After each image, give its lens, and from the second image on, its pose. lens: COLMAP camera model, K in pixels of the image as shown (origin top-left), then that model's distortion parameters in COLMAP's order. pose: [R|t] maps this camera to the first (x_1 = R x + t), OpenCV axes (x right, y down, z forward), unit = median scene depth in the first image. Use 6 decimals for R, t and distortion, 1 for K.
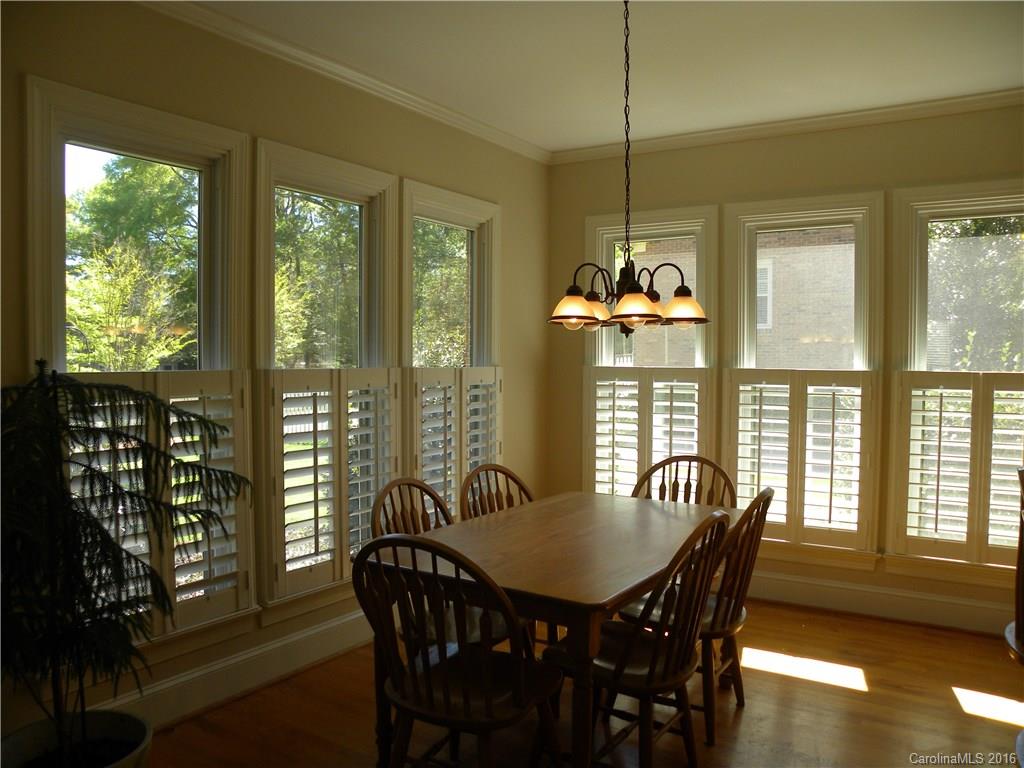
lens RADIAL K [[784.2, 0, 511.7], [0, 784.2, 386.4], [0, 0, 1]] dist [-0.134199, 0.068293]
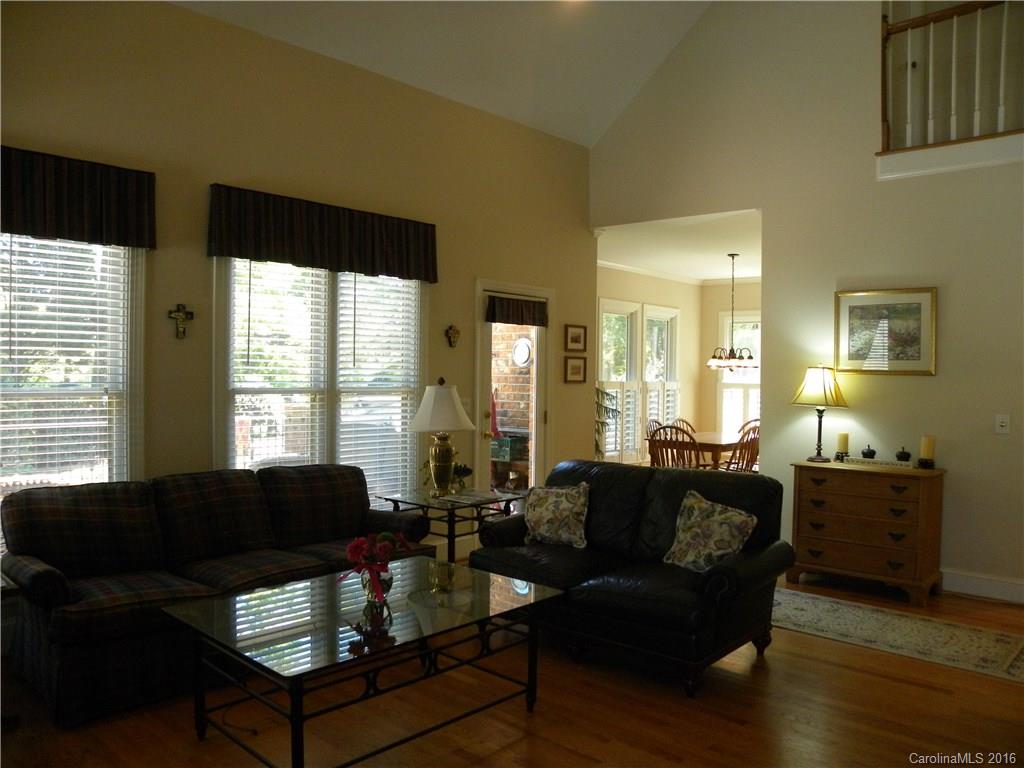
lens RADIAL K [[784.2, 0, 514.6], [0, 784.2, 385.7], [0, 0, 1]] dist [-0.134199, 0.068293]
pose [[0.986534, 0.012078, -0.163112, -0.160236], [-0.015325, 0.999708, -0.018659, 0.049021], [0.162839, 0.020908, 0.986431, -1.761851]]
